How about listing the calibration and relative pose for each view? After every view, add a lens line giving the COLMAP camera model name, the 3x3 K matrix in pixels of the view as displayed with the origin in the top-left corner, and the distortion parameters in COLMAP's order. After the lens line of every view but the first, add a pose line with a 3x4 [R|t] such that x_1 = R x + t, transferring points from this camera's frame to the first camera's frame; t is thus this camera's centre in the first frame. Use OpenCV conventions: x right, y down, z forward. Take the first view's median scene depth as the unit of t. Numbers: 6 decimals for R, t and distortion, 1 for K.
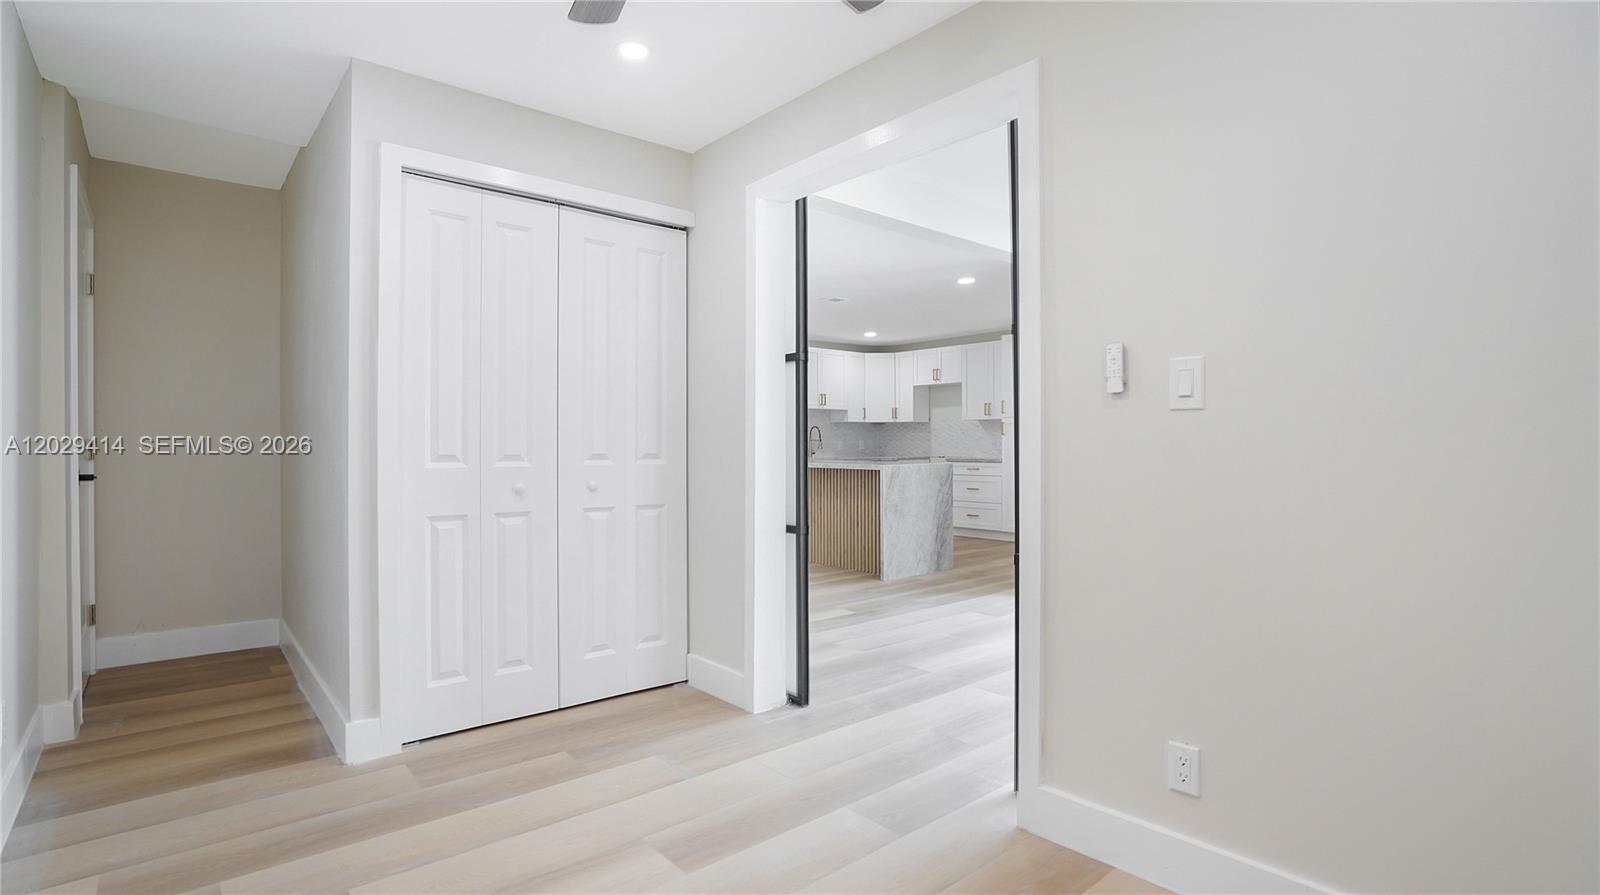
lens RADIAL K [[756.5, 0, 790.4], [0, 756.5, 449.3], [0, 0, 1]] dist [-0.054109, 0.018886]
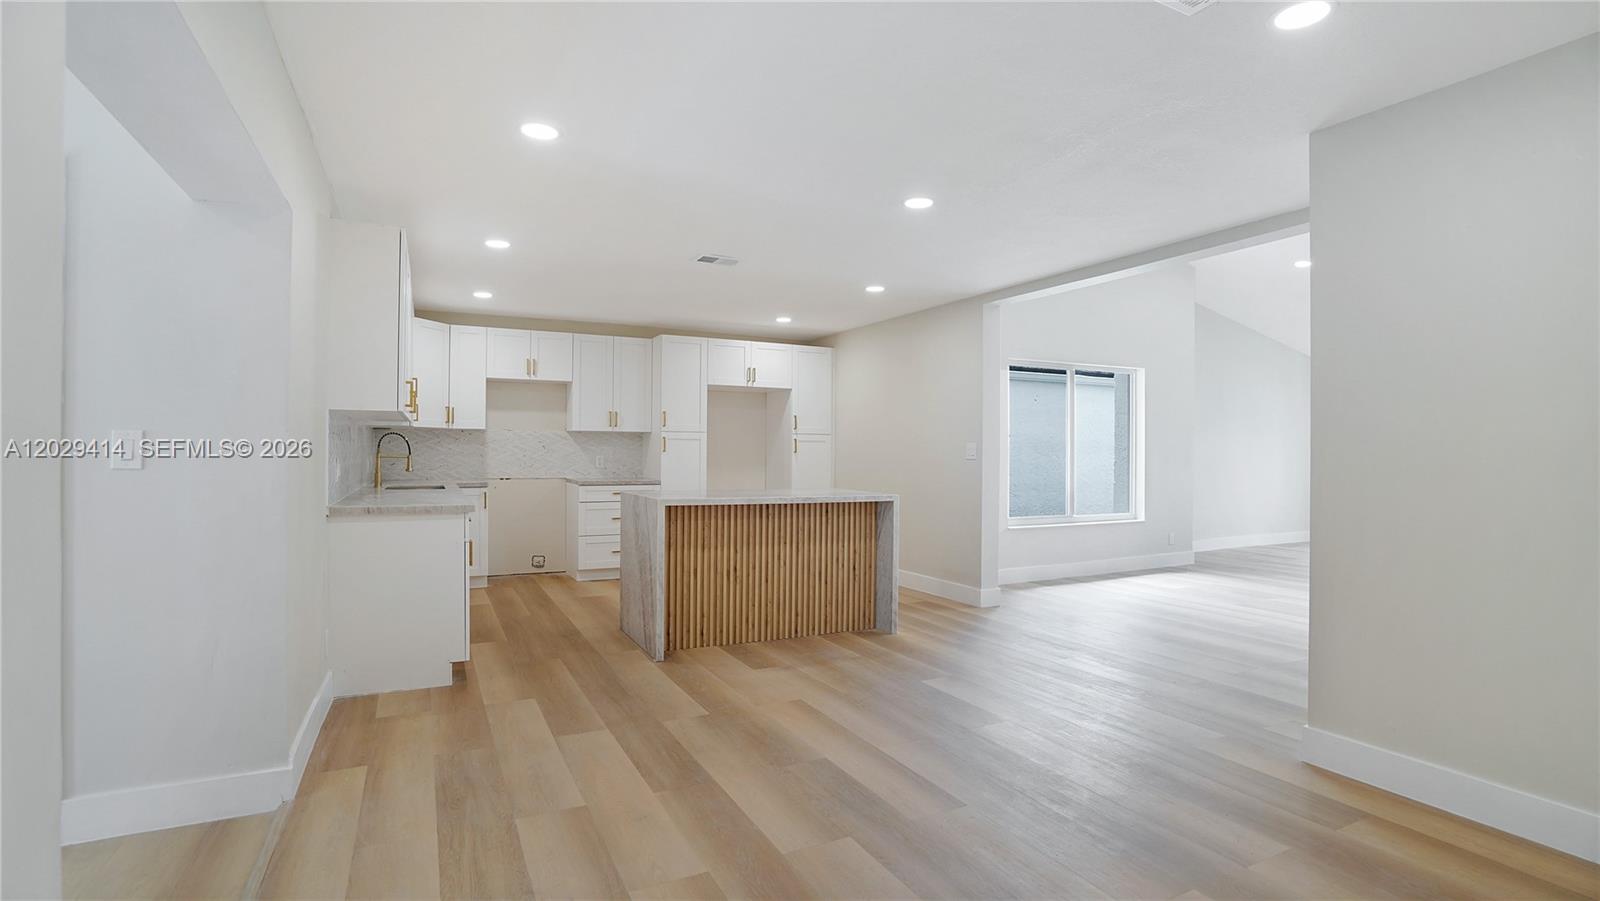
lens RADIAL K [[753.5, 0, 787.4], [0, 753.5, 446.5], [0, 0, 1]] dist [-0.061175, 0.021959]
pose [[0.248793, 0.010379, 0.968501, -0.460362], [-0.002018, 0.999946, -0.010197, -0.015248], [-0.968554, 0.000583, 0.248801, 0.594830]]
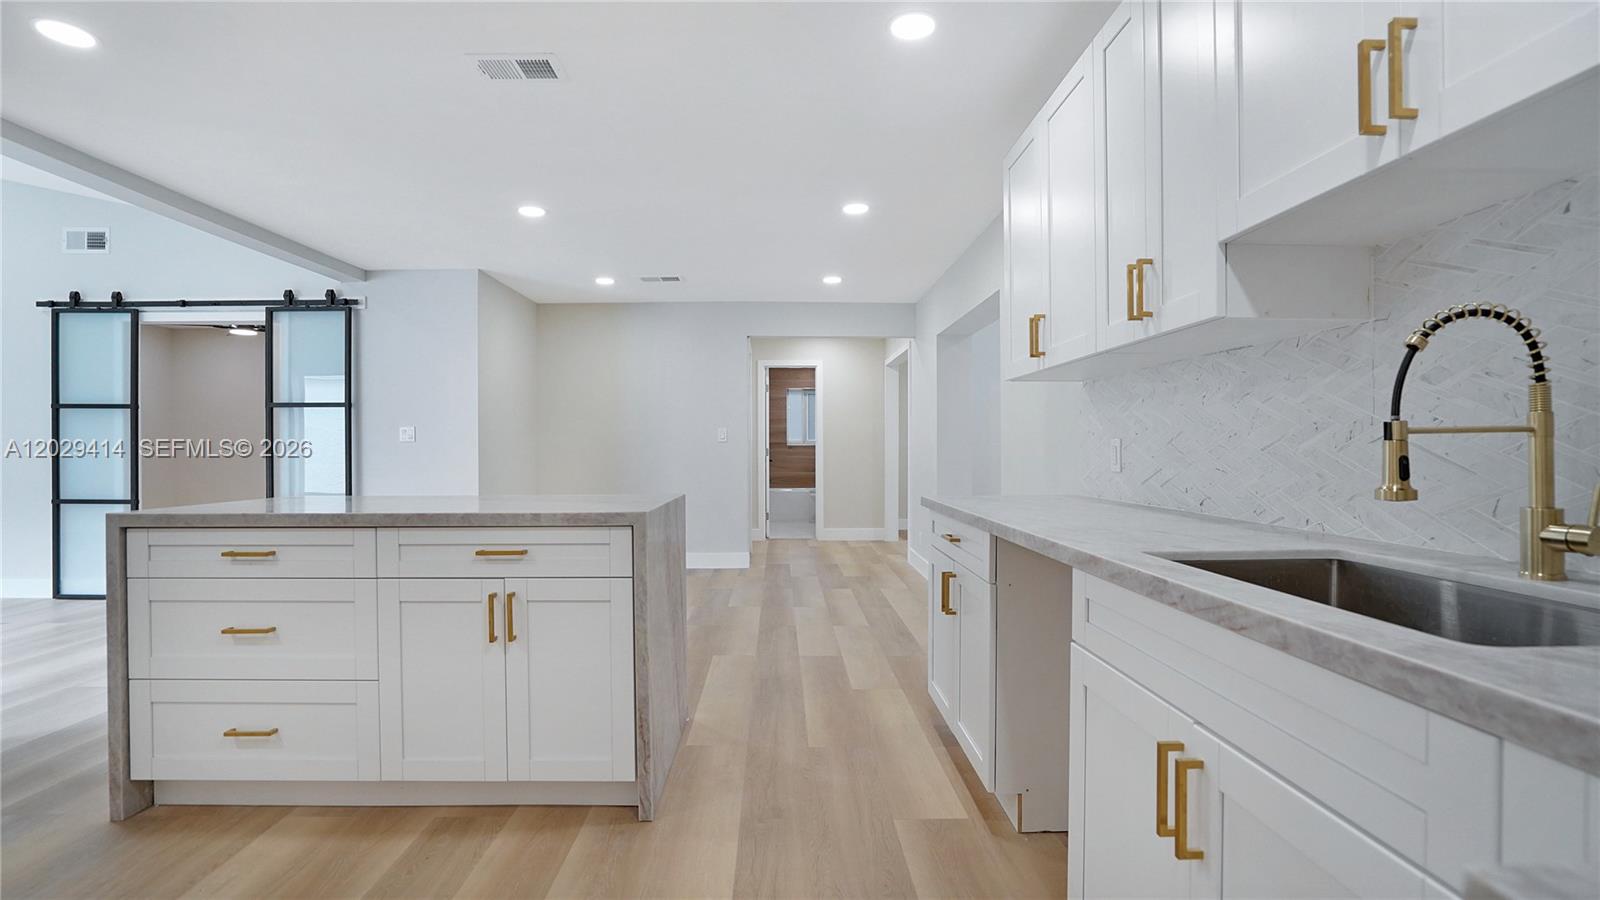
lens RADIAL K [[756.5, 0, 790.4], [0, 756.5, 451.8], [0, 0, 1]] dist [-0.054109, 0.018886]
pose [[-0.637515, 0.005595, -0.770418, 0.195746], [-0.000365, 0.999971, 0.007565, -0.008839], [0.770438, 0.005104, -0.637495, 1.036537]]
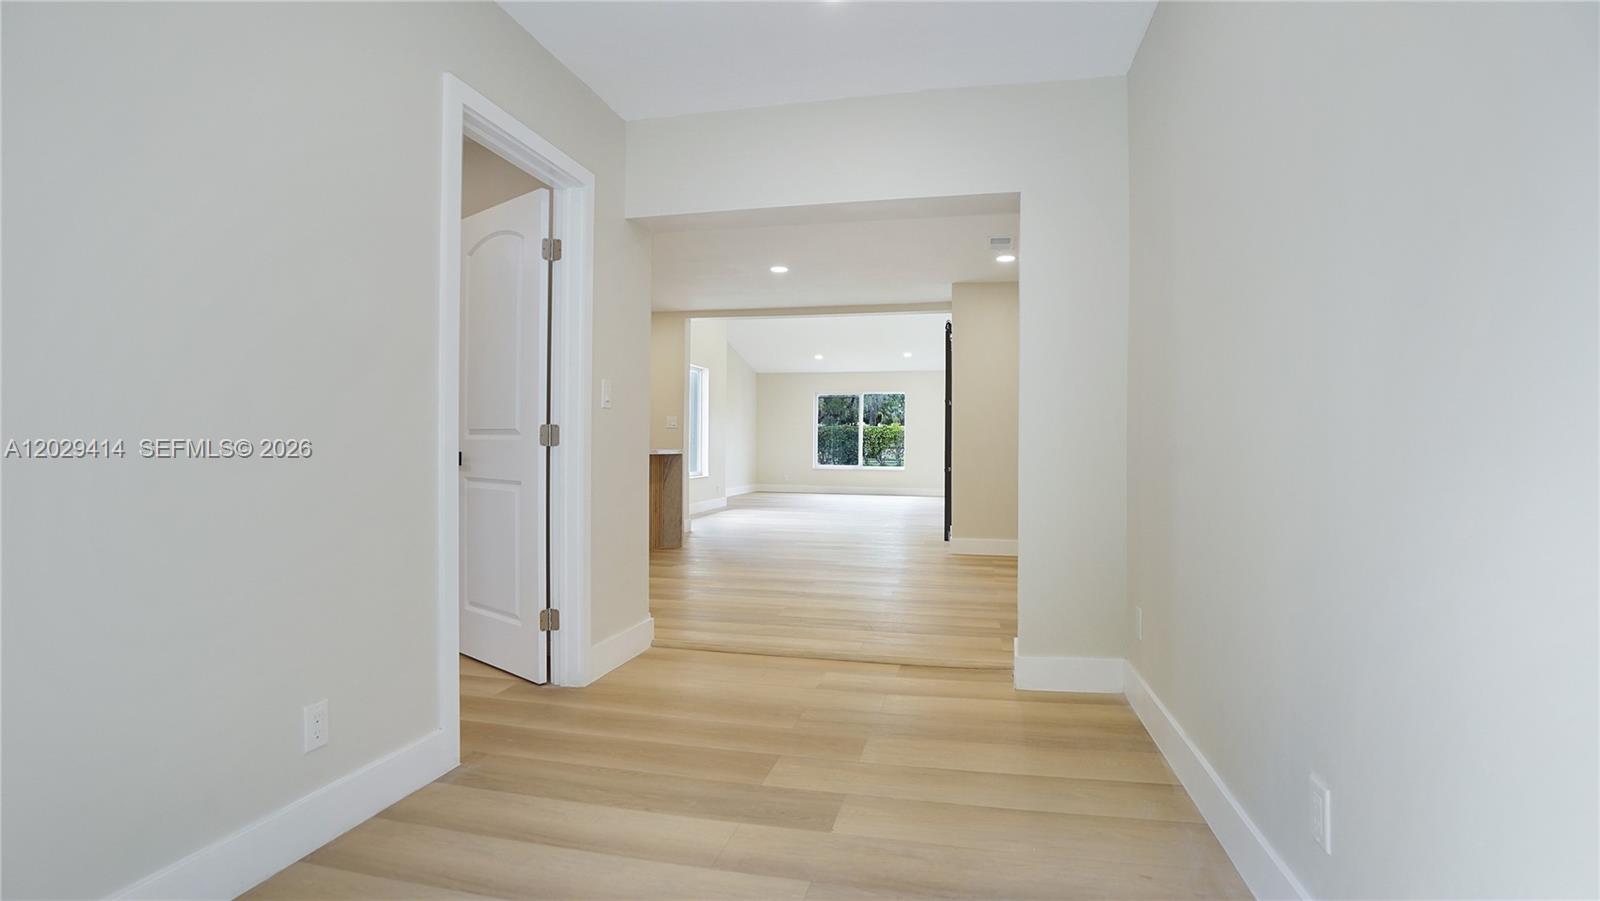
lens RADIAL K [[753.5, 0, 787.4], [0, 753.5, 446.5], [0, 0, 1]] dist [-0.061175, 0.021959]
pose [[-0.582827, -0.002859, 0.812591, -0.611189], [-0.002738, 0.999995, 0.001554, 0.009130], [-0.812592, -0.001319, -0.582832, 1.017612]]
